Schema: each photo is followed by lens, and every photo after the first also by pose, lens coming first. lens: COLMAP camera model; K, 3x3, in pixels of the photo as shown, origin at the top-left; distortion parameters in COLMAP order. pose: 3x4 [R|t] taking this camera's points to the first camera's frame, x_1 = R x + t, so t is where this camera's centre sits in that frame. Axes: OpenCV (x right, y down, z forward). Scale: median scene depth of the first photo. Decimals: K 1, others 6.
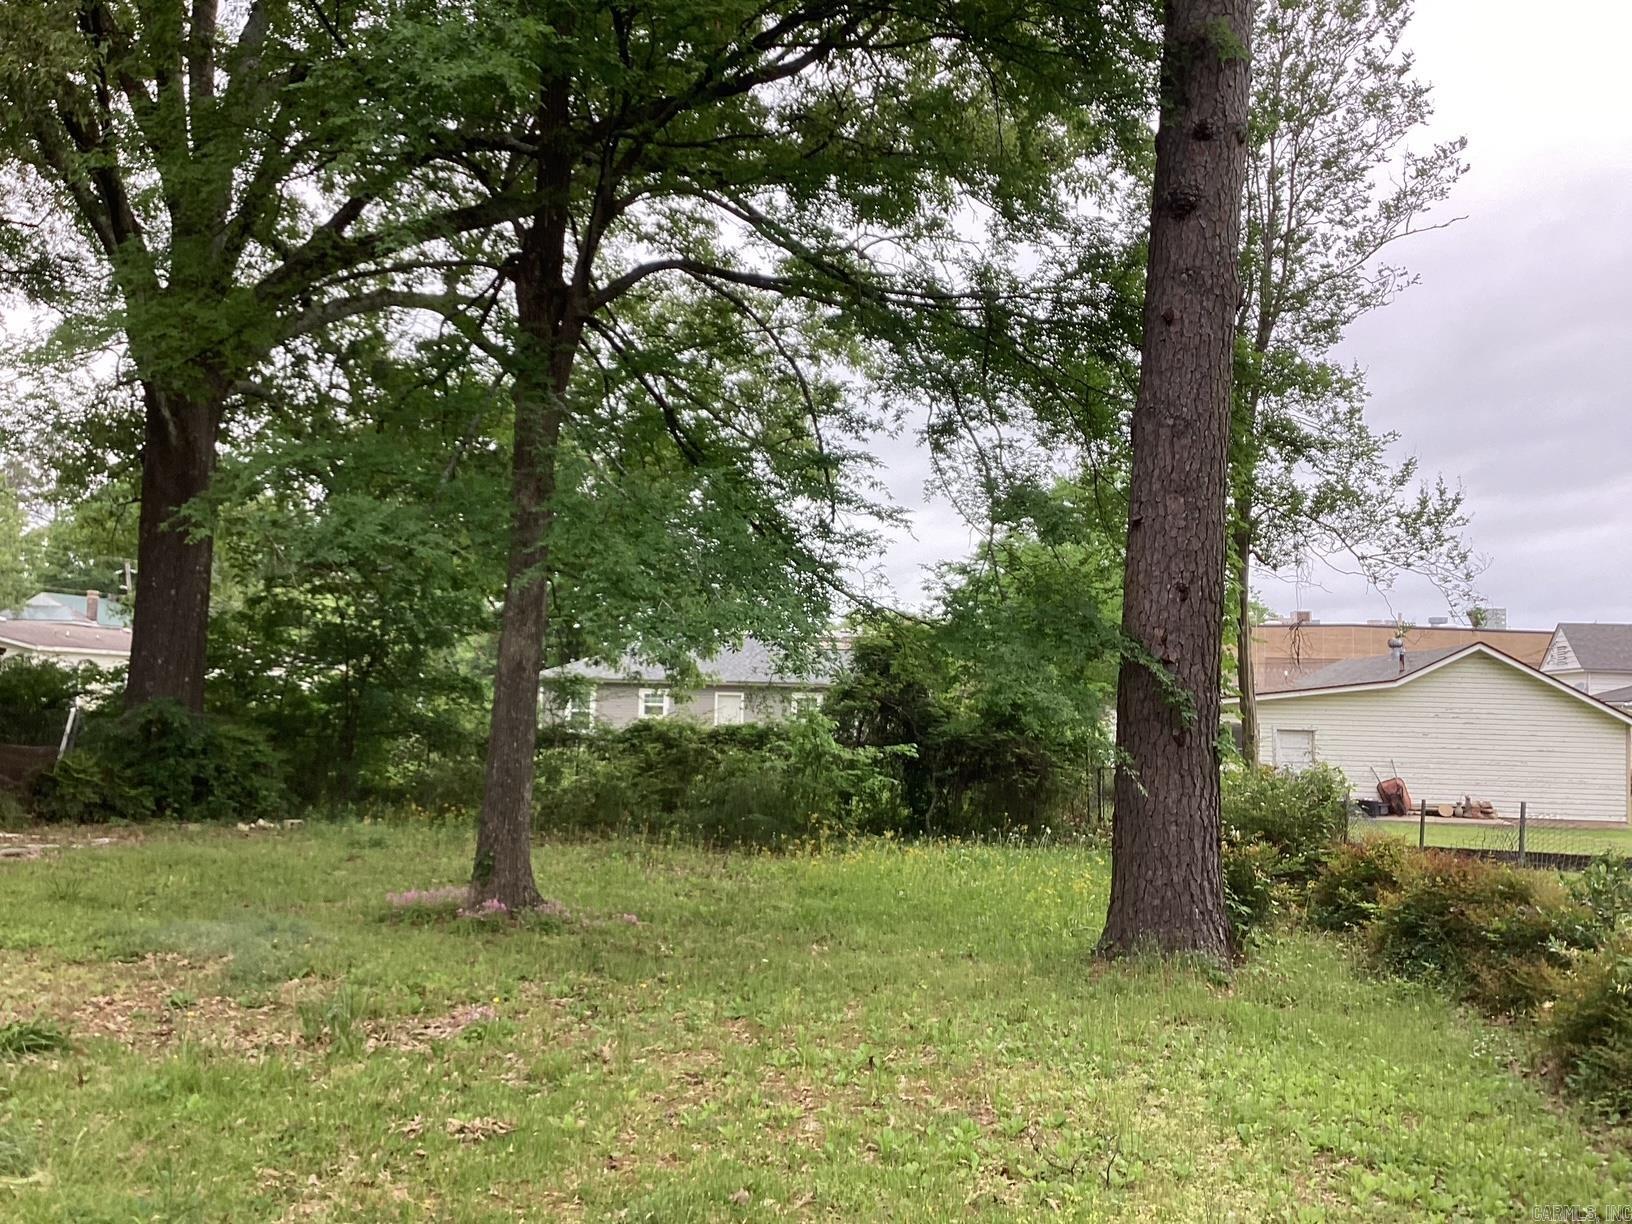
lens RADIAL K [[1492.4, 0, 816.6], [0, 1492.4, 617.2], [0, 0, 1]] dist [0.116621, -0.200516]
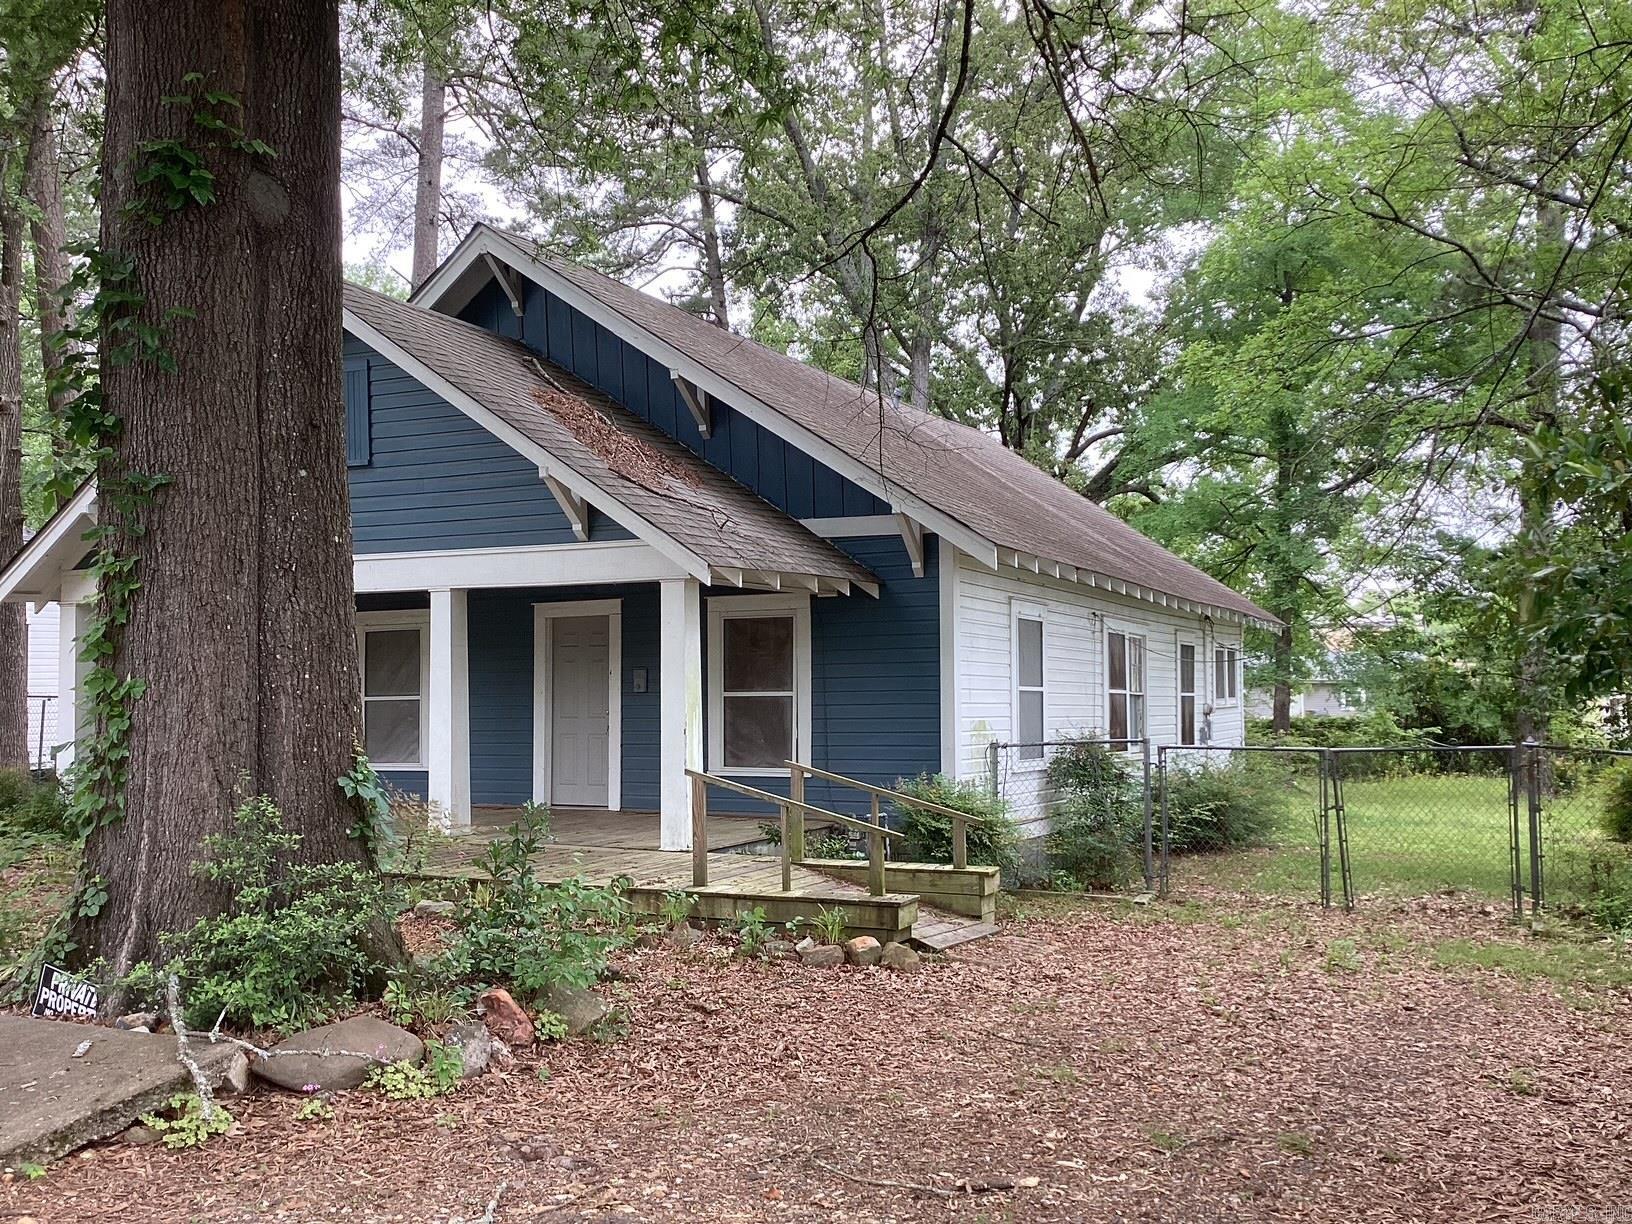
lens RADIAL K [[1492.4, 0, 816.6], [0, 1492.4, 617.2], [0, 0, 1]] dist [0.116621, -0.200516]
pose [[0.949126, -0.046104, -0.311503, -0.085805], [0.049272, 0.998783, 0.002302, -0.104567], [0.311018, -0.017533, 0.950242, -1.146785]]
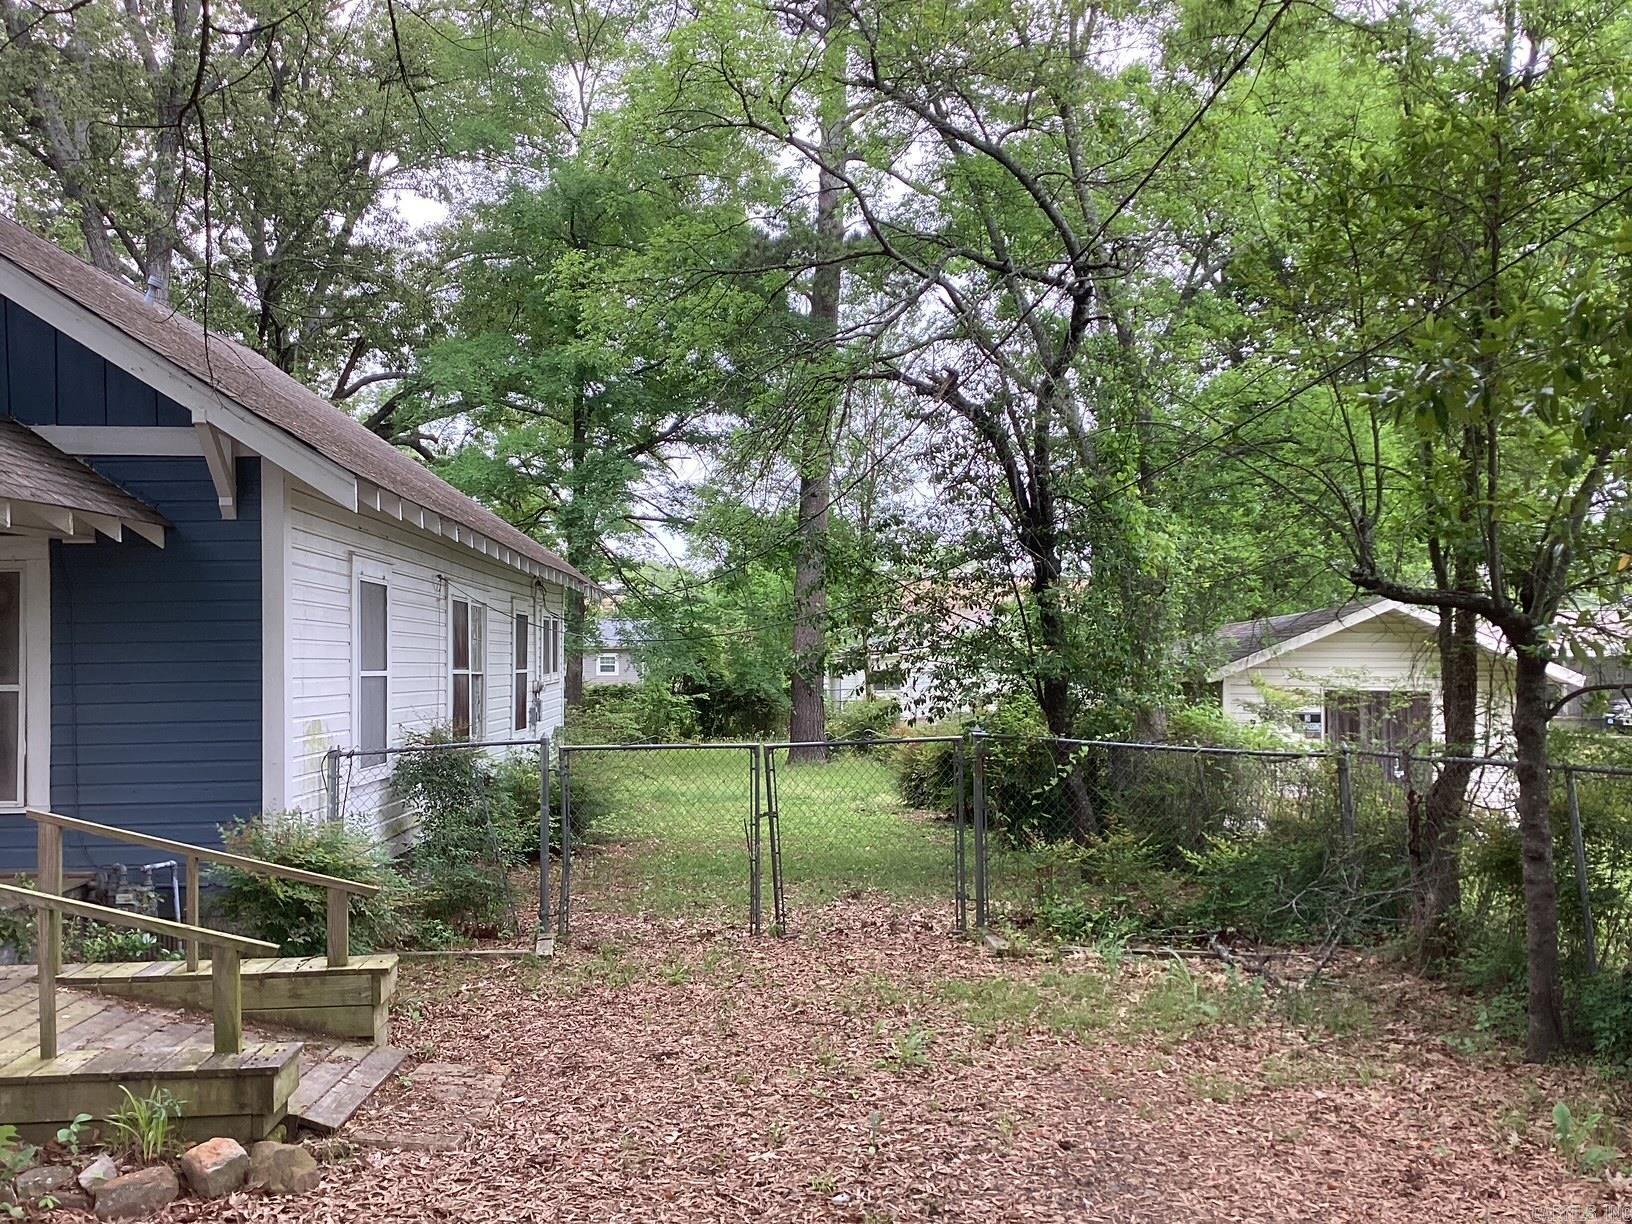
lens RADIAL K [[1492.4, 0, 816.6], [0, 1492.4, 617.2], [0, 0, 1]] dist [0.116621, -0.200516]
pose [[0.983569, -0.031624, 0.177743, -0.145601], [0.024045, 0.998714, 0.044637, -0.104689], [-0.178926, -0.039629, 0.983064, -1.014366]]
